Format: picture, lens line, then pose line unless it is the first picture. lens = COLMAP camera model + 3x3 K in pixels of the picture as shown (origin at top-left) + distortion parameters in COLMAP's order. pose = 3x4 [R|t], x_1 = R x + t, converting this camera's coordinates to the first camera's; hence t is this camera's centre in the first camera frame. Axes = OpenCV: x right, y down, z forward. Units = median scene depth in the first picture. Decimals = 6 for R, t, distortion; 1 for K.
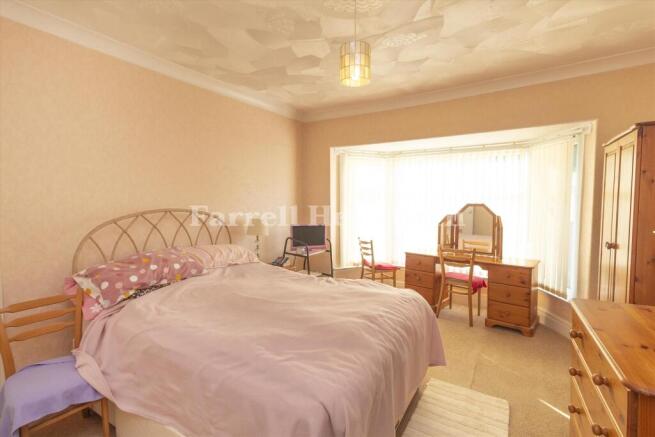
lens RADIAL K [[306.6, 0, 327.5], [0, 306.6, 218.5], [0, 0, 1]] dist [-0.001135, -0.000111]
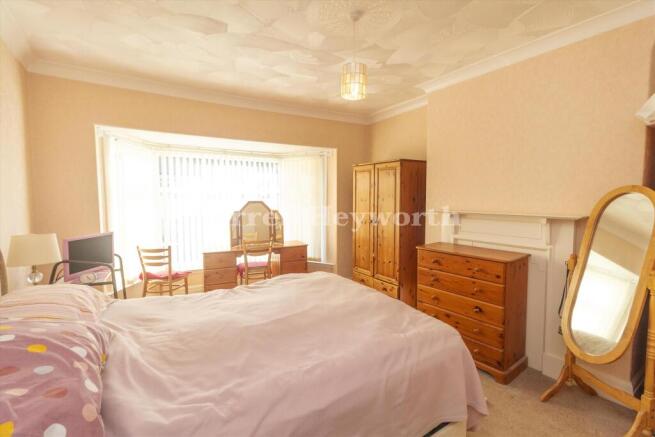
lens RADIAL K [[302.5, 0, 321.6], [0, 302.5, 213.8], [0, 0, 1]] dist [0.000625, 0.000020]
pose [[0.419678, -0.052770, 0.906138, -0.456691], [0.063198, 0.997585, 0.028825, -0.016776], [-0.905470, 0.045169, 0.421999, 0.277372]]
